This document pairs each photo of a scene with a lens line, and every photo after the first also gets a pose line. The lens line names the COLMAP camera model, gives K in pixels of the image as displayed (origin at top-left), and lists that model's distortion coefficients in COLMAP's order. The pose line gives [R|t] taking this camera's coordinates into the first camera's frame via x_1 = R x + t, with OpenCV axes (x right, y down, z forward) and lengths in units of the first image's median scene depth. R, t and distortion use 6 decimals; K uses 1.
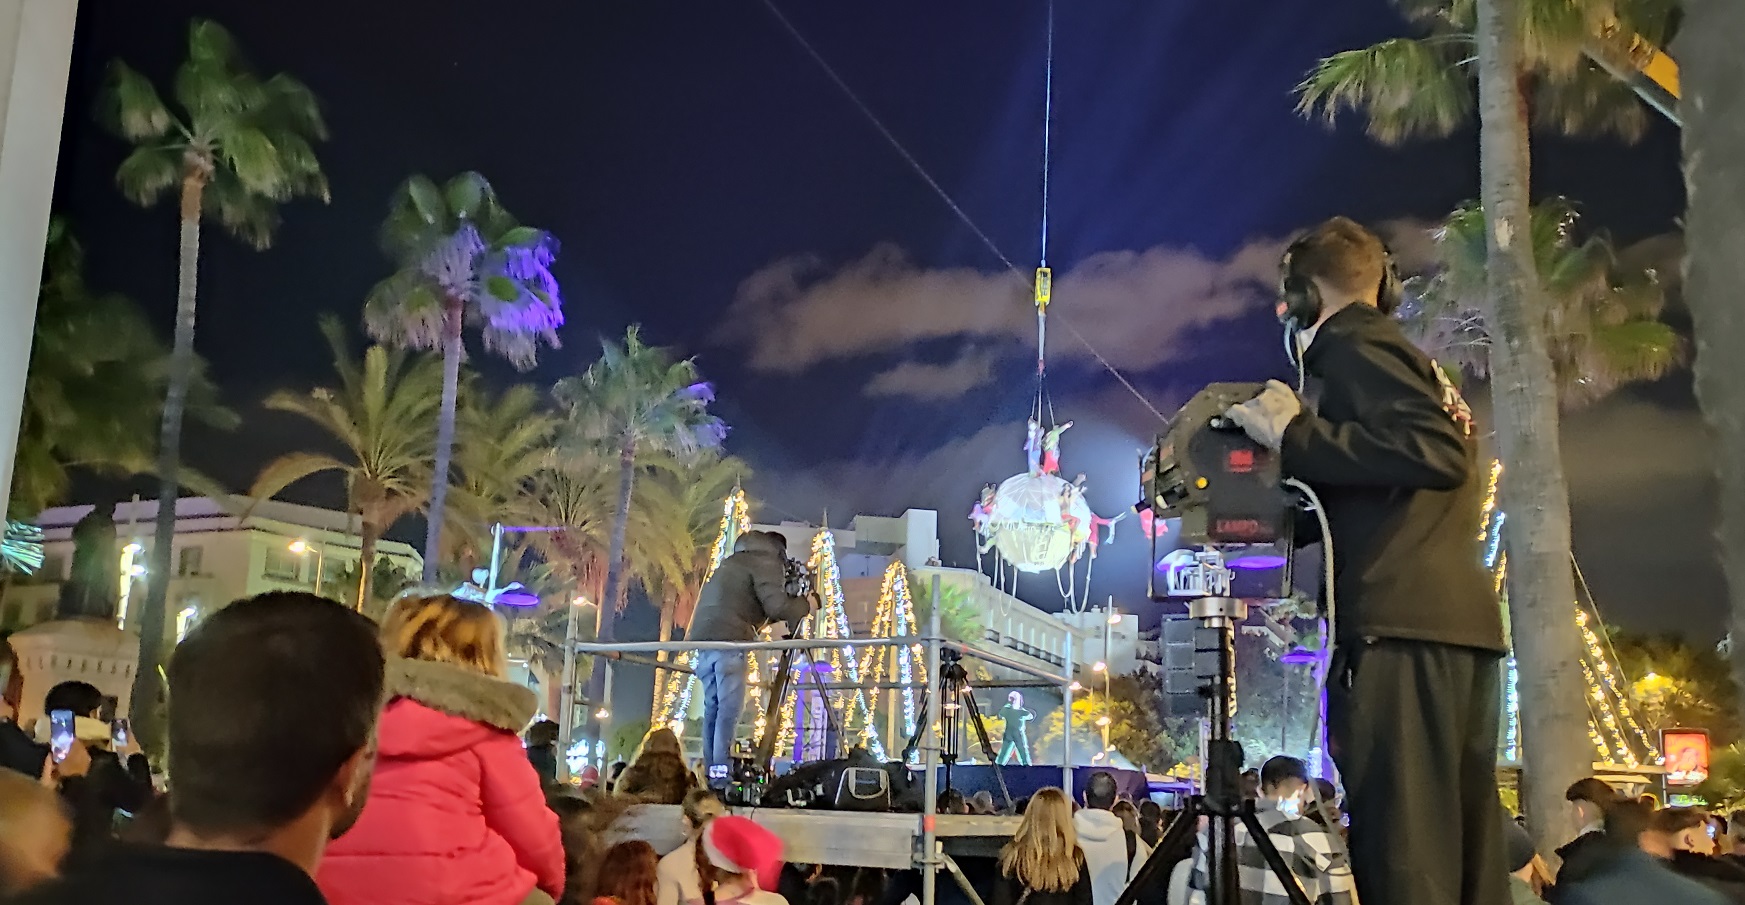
lens RADIAL K [[1353.4, 0, 906.6], [0, 1353.4, 566.6], [0, 0, 1]] dist [0.044331, 0.000514]
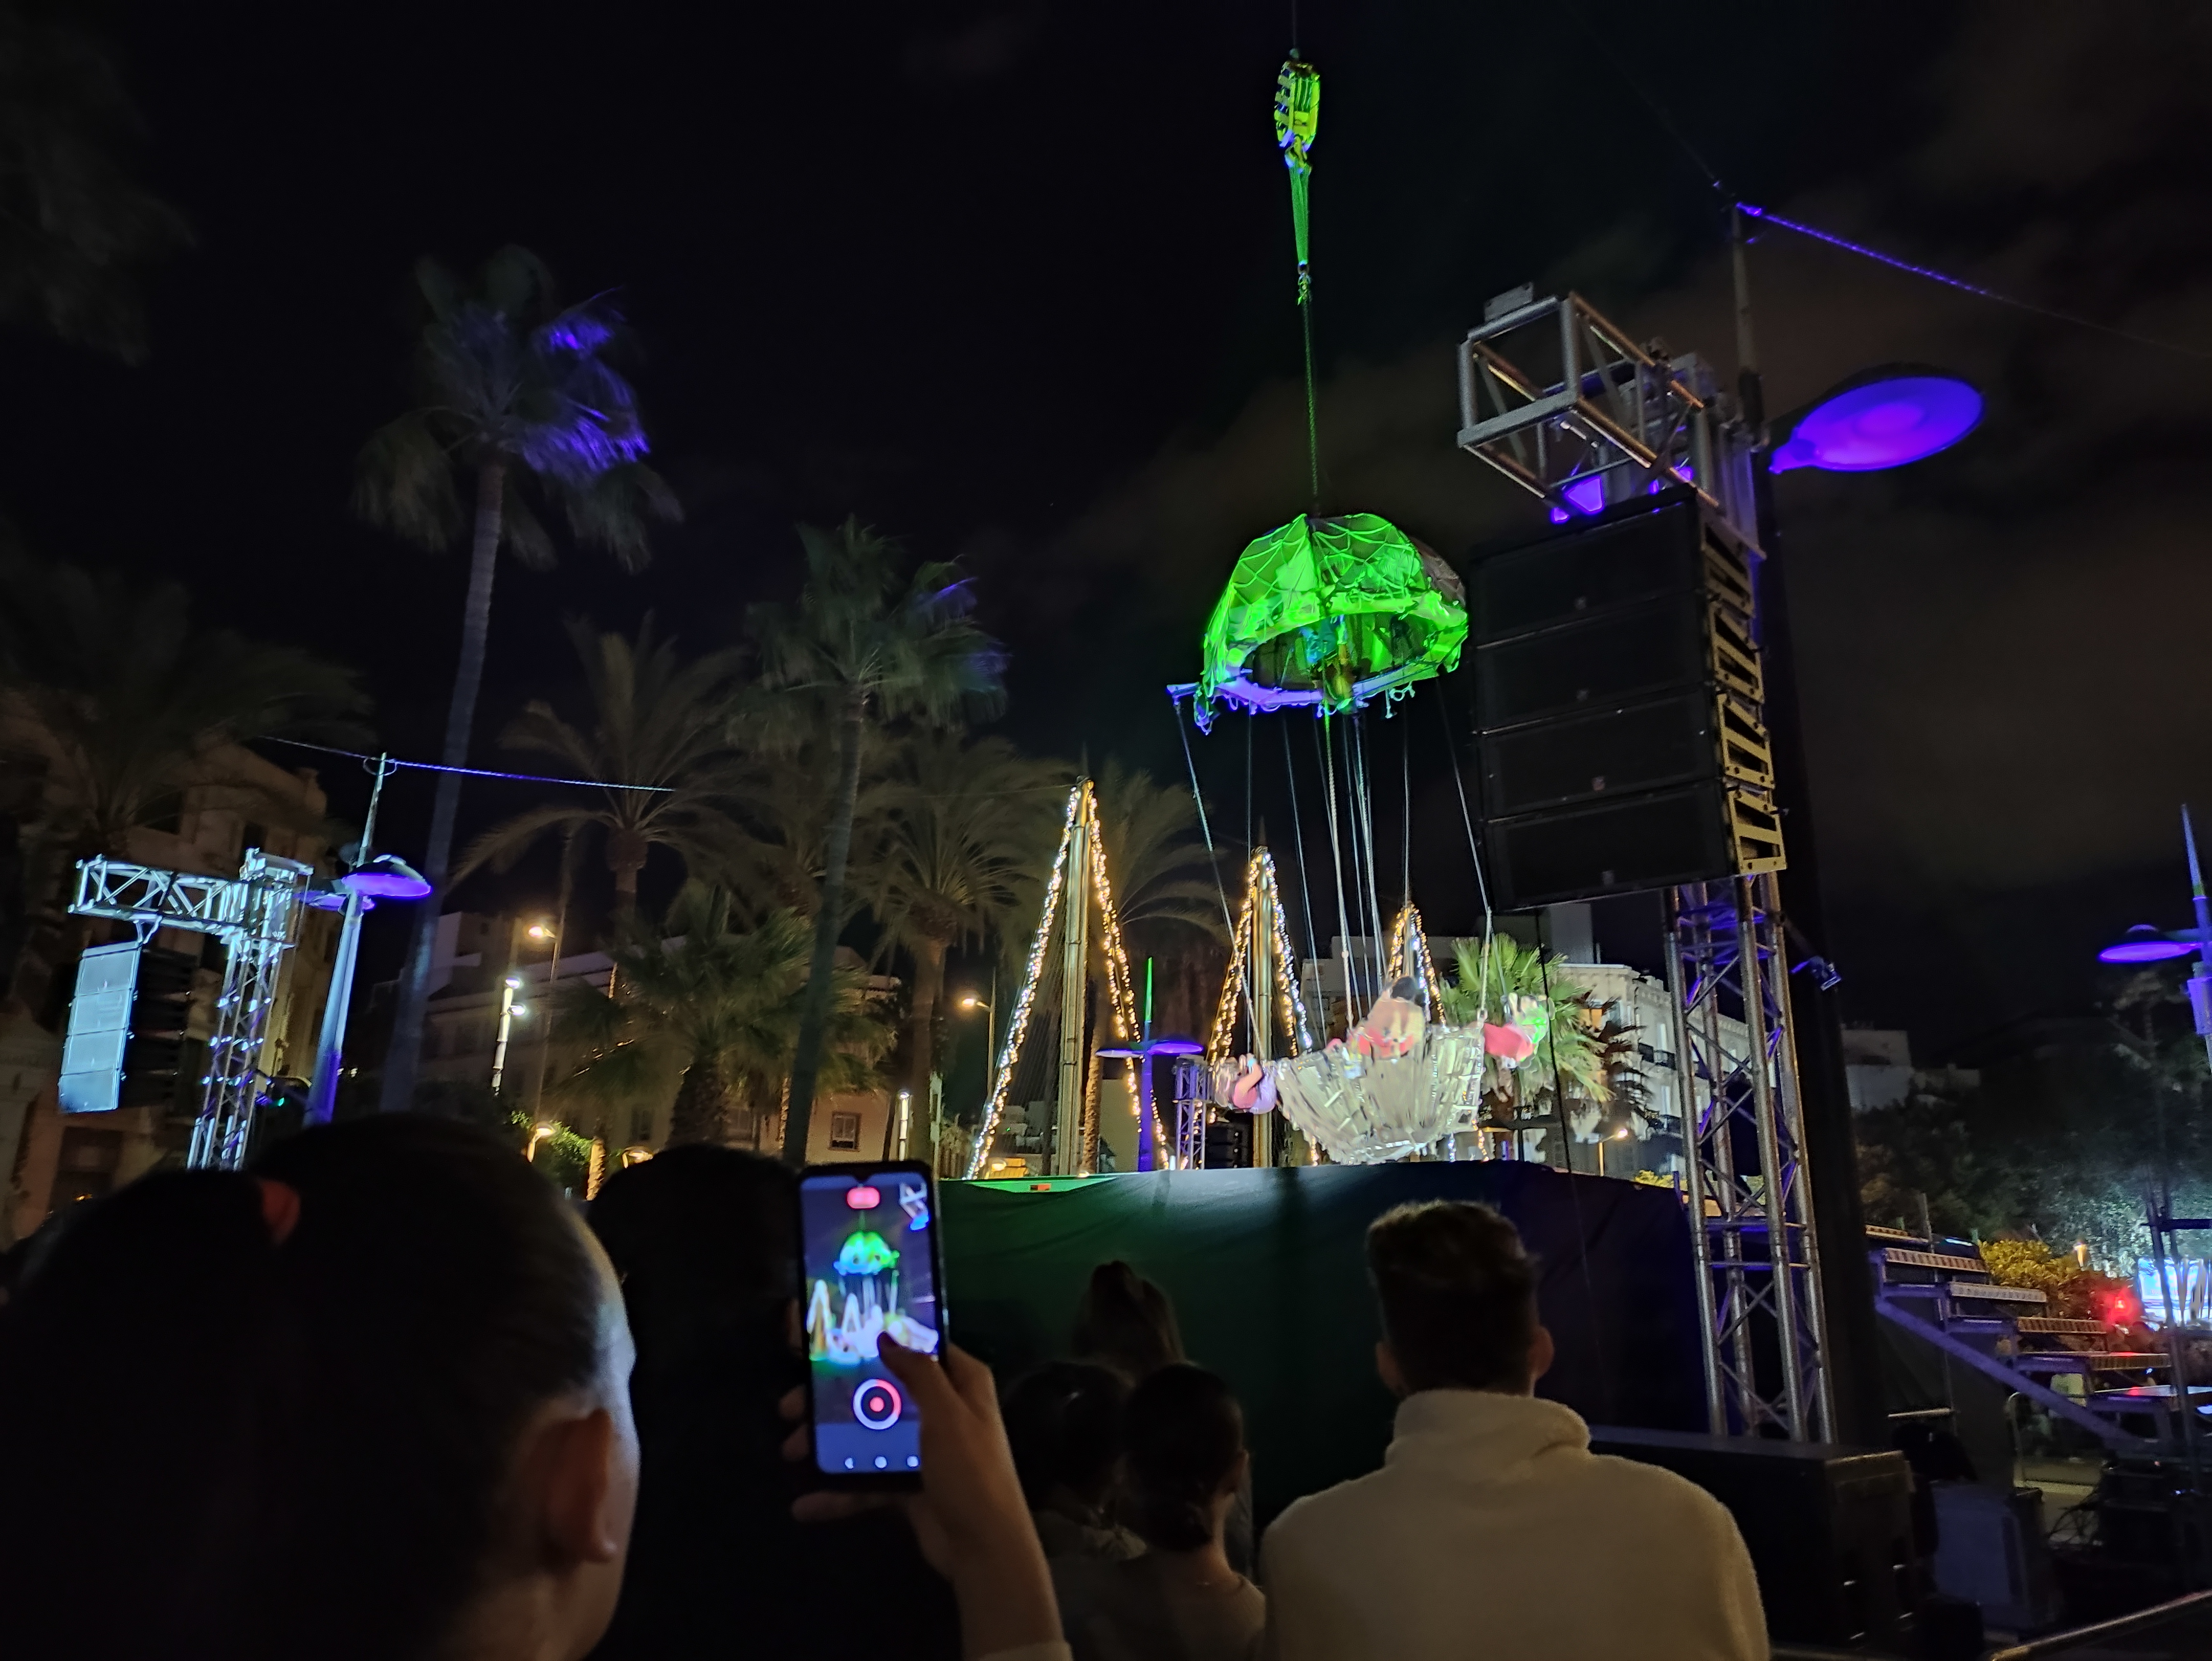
lens RADIAL K [[1622.7, 0, 1103.2], [0, 1622.7, 829.8], [0, 0, 1]] dist [0.071117, -0.054636]
pose [[0.956445, -0.085753, -0.279034, 0.081033], [0.053838, 0.991300, -0.120107, 0.050273], [0.286906, 0.099853, 0.952741, 0.261385]]
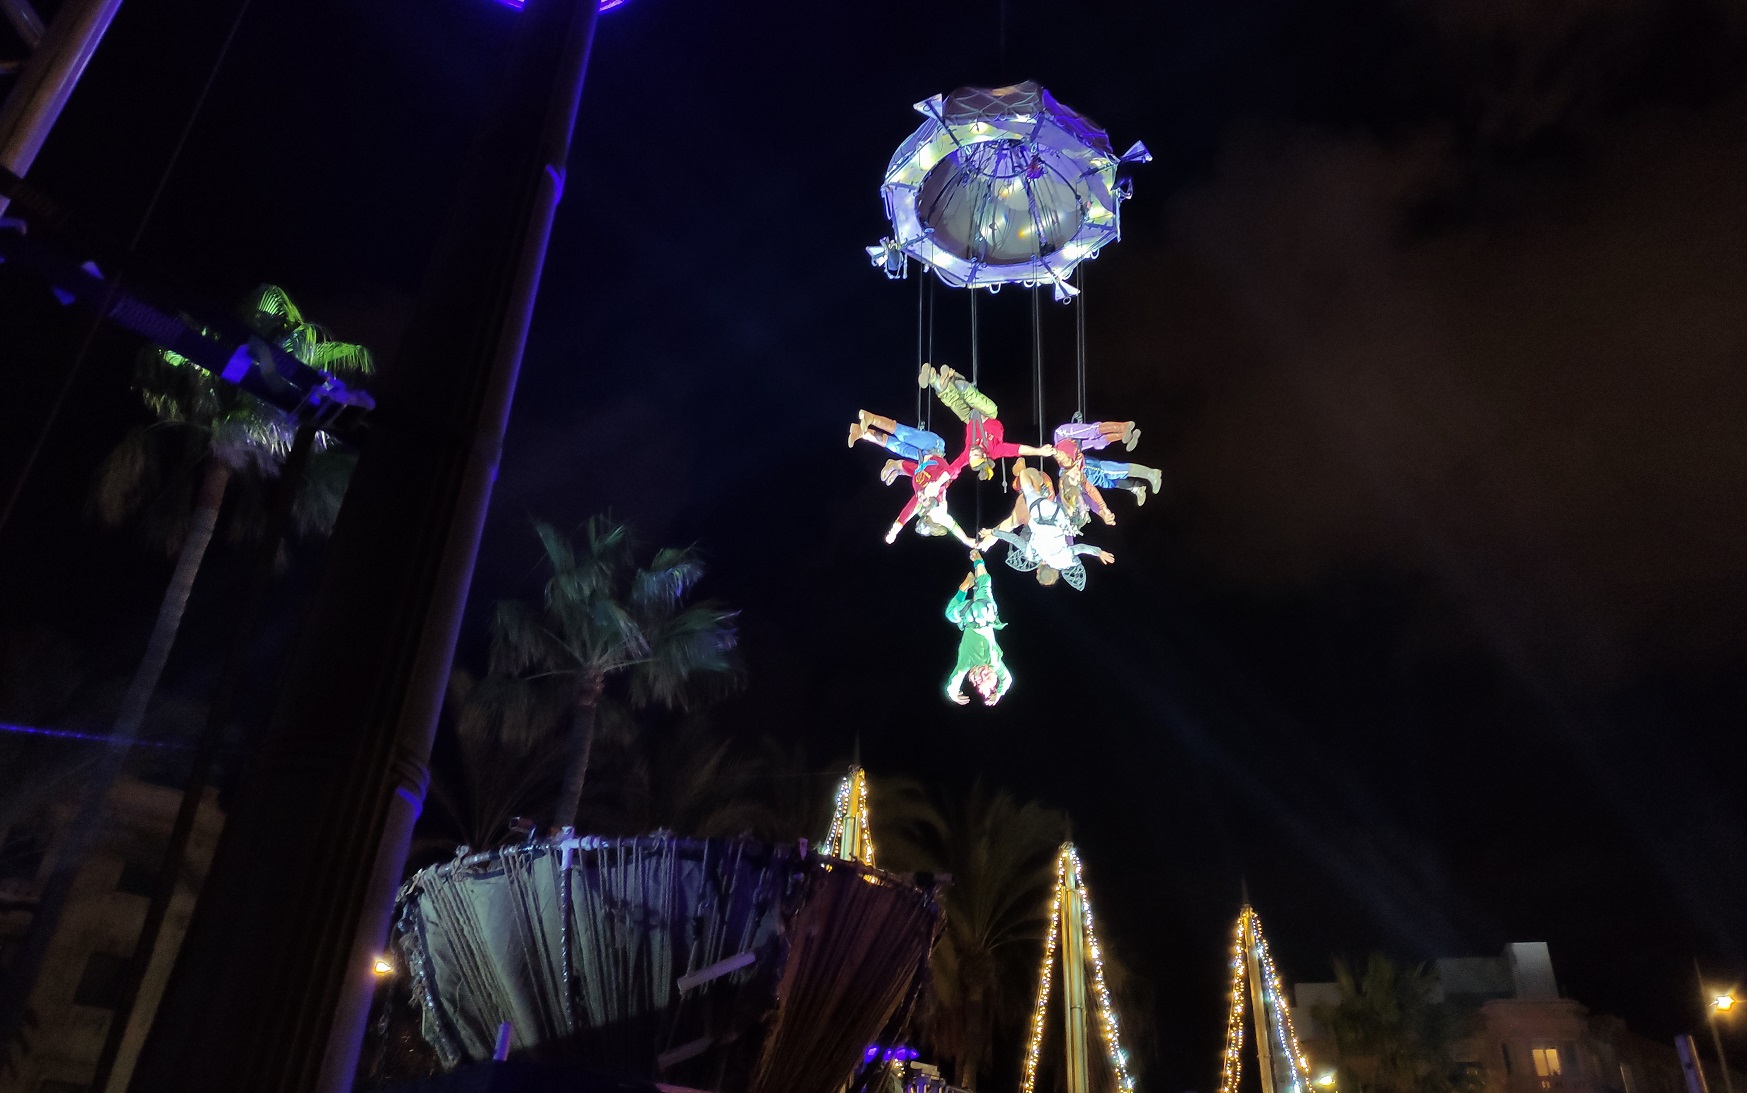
lens RADIAL K [[1360.5, 0, 913.2], [0, 1360.5, 407.4], [0, 0, 1]] dist [0.062790, -0.033983]
pose [[0.909628, -0.244462, -0.335879, 0.136327], [0.072409, 0.889446, -0.451267, 0.072828], [0.409064, 0.386165, 0.826767, 0.381137]]
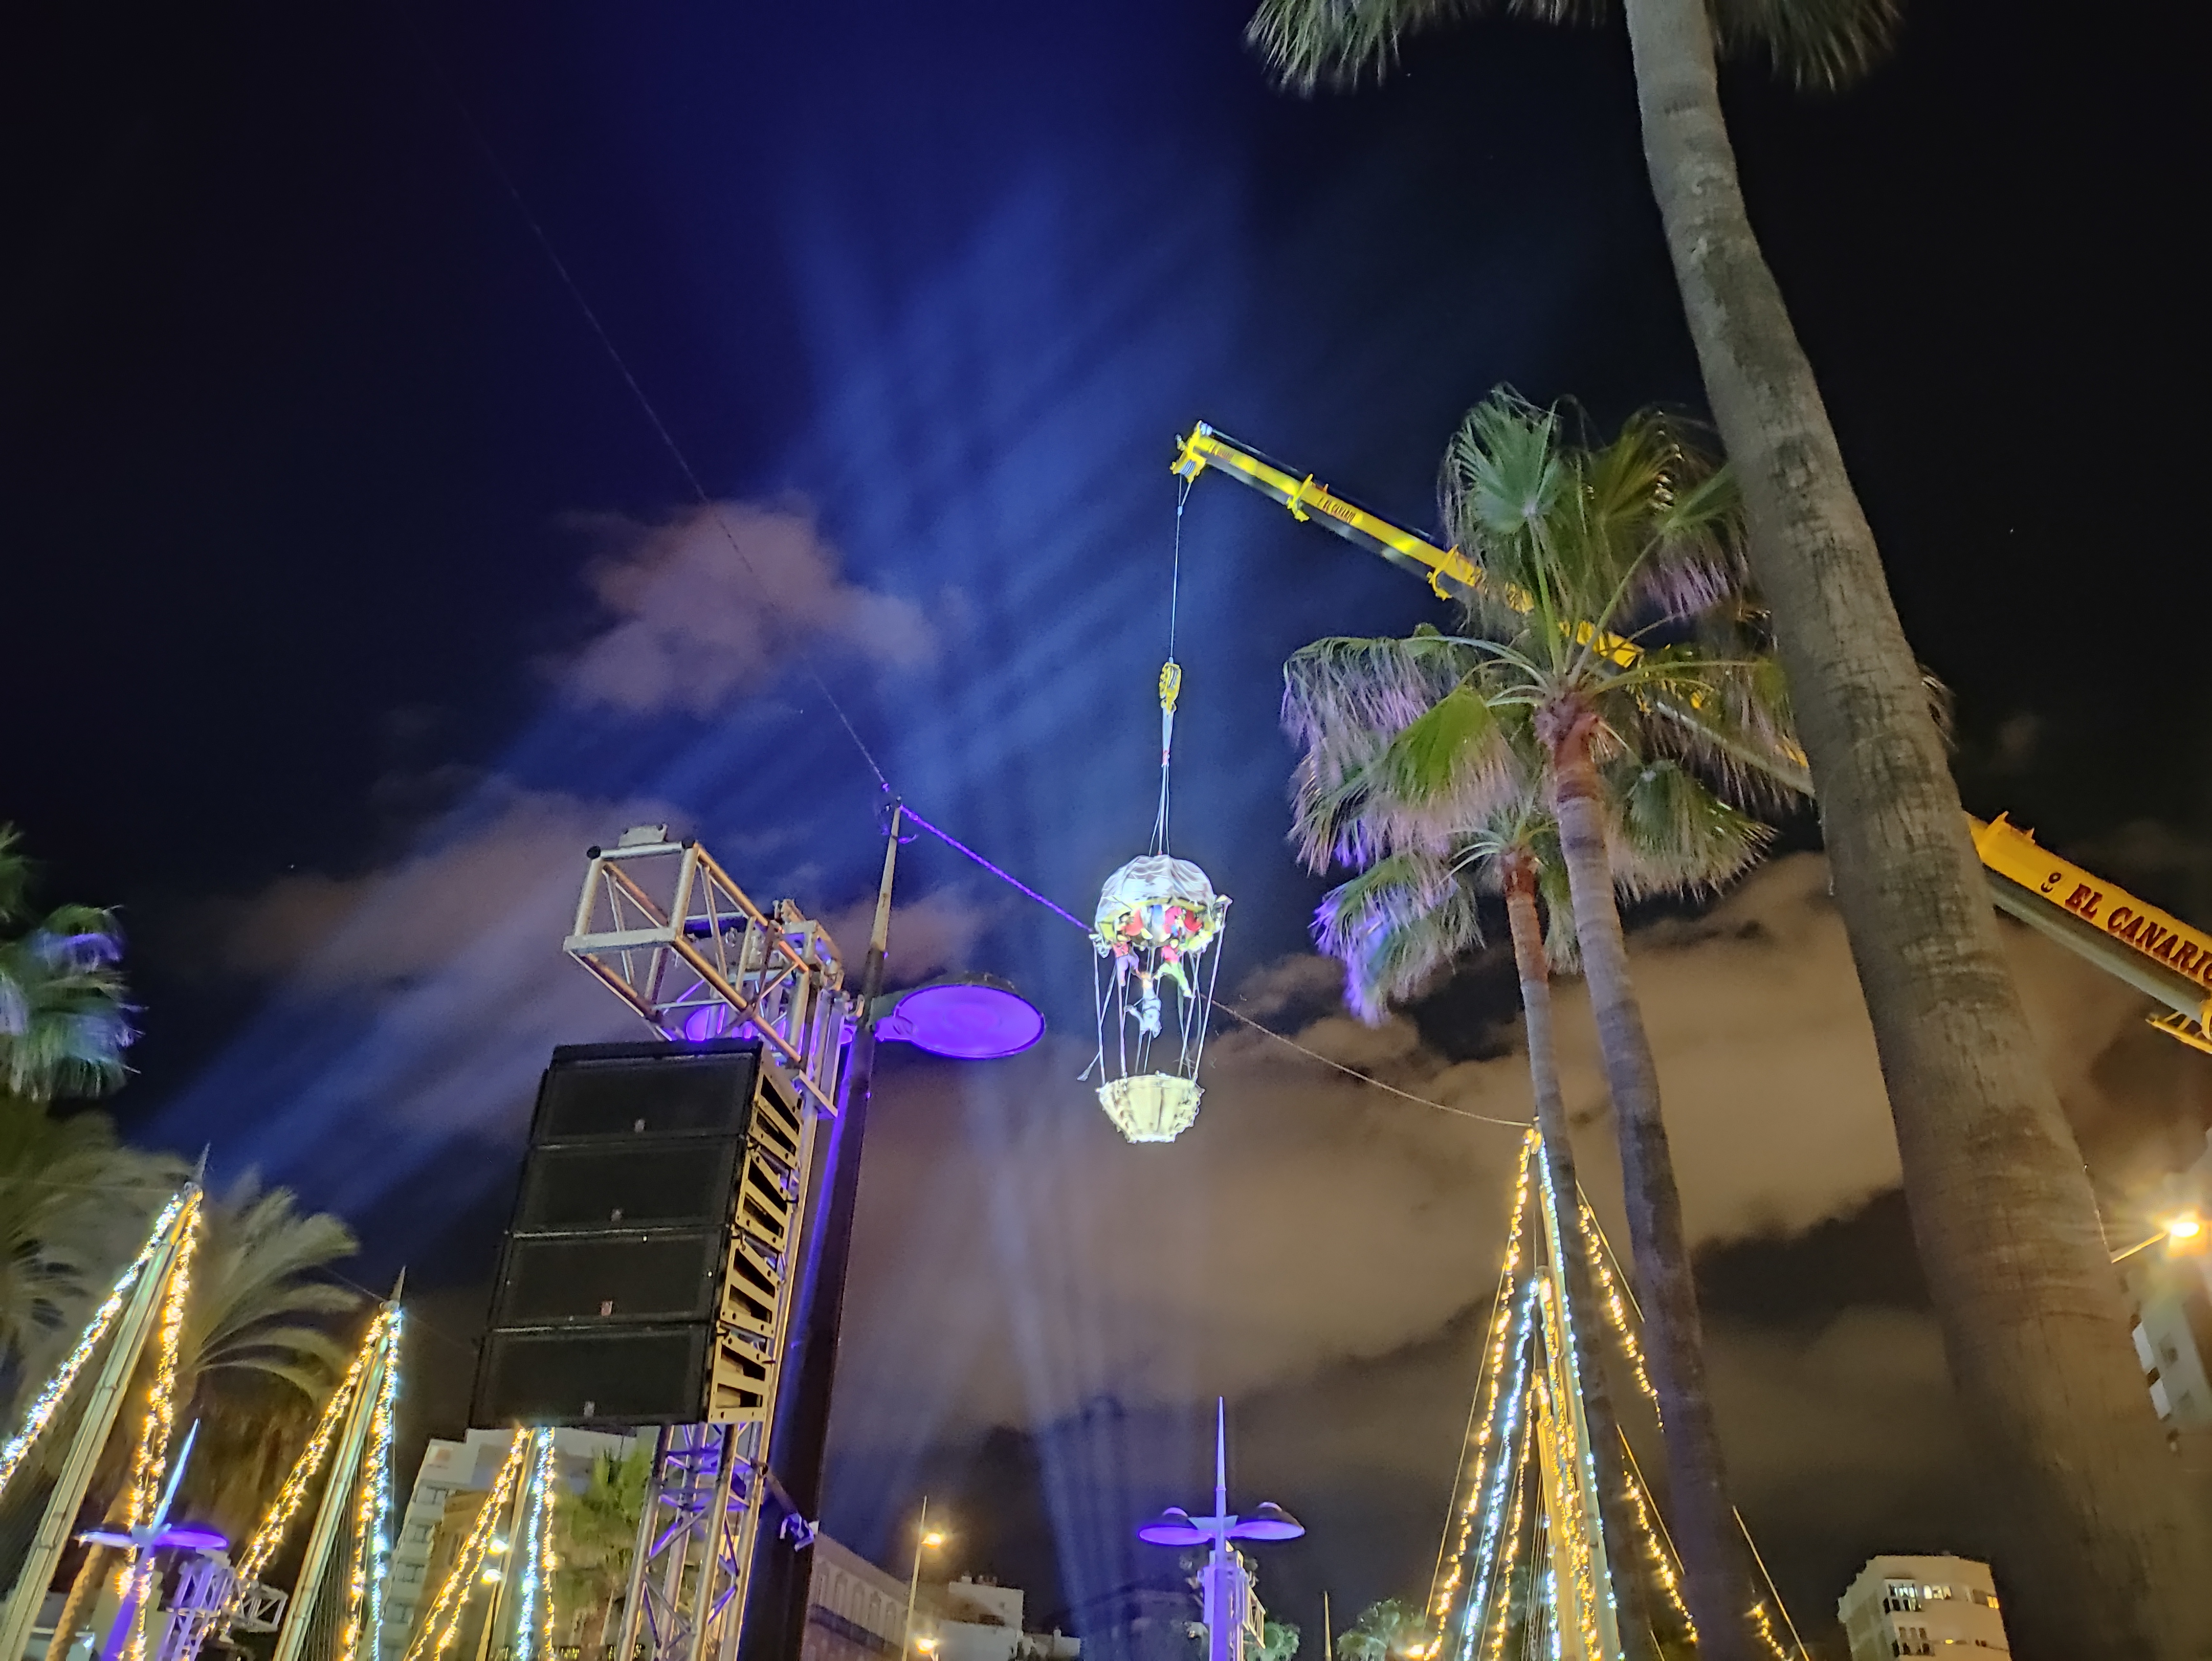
lens RADIAL K [[1622.7, 0, 1104.6], [0, 1622.7, 828.8], [0, 0, 1]] dist [0.071117, -0.054636]
pose [[0.979107, 0.126608, 0.159122, 0.095060], [-0.053414, 0.915172, -0.399509, 0.048581], [-0.196205, 0.382663, 0.902814, 0.255332]]
